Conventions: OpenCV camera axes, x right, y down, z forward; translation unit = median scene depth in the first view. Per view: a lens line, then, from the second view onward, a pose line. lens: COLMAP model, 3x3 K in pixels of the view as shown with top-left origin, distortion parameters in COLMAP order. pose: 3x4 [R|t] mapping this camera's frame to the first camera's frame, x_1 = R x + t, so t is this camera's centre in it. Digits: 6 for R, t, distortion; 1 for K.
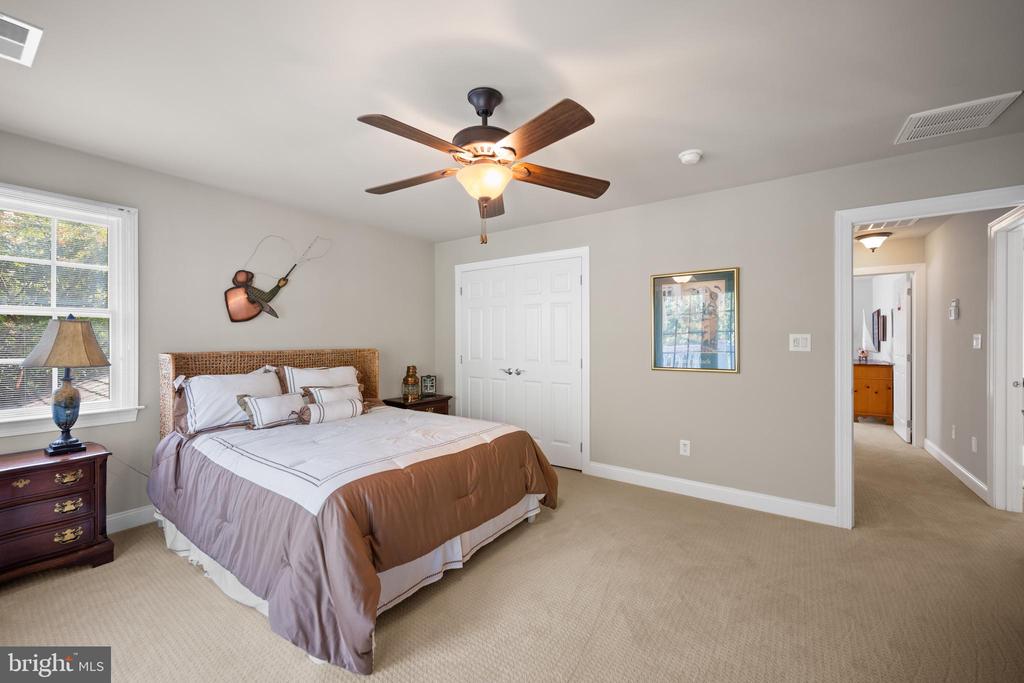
lens RADIAL K [[408.4, 0, 512.0], [0, 408.4, 341.5], [0, 0, 1]] dist [-0.001178, -0.000135]
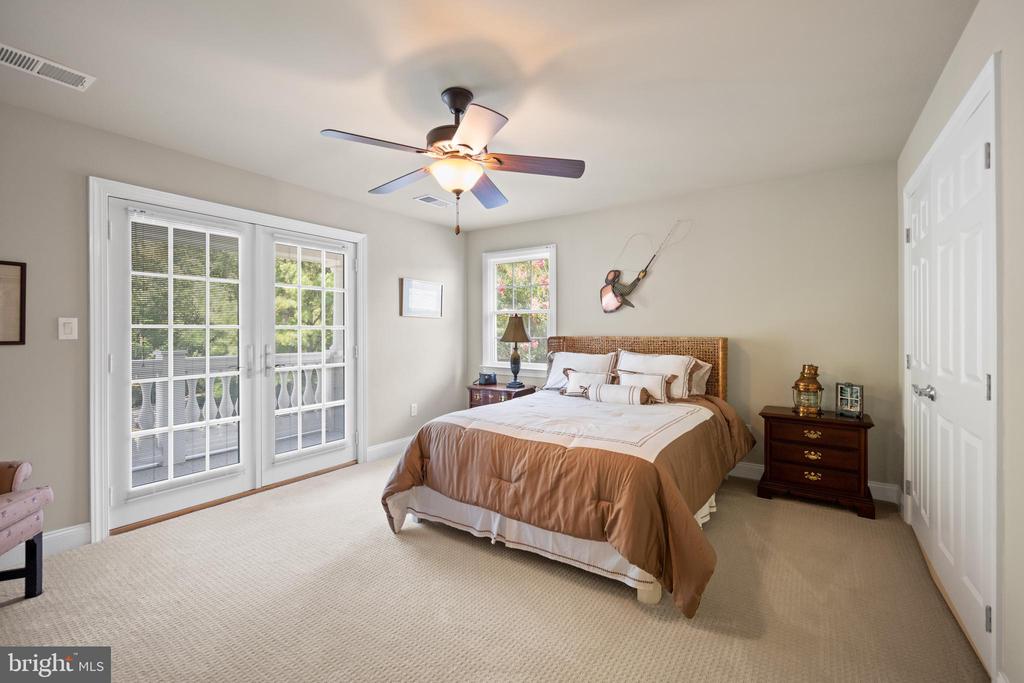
lens RADIAL K [[437.1, 0, 512.0], [0, 437.1, 341.5], [0, 0, 1]] dist [-0.000077, -0.000016]
pose [[0.017877, 0.025954, -0.999503, 0.654298], [-0.005427, 0.999651, 0.025861, 0.006535], [0.999825, 0.004962, 0.018012, 0.687176]]
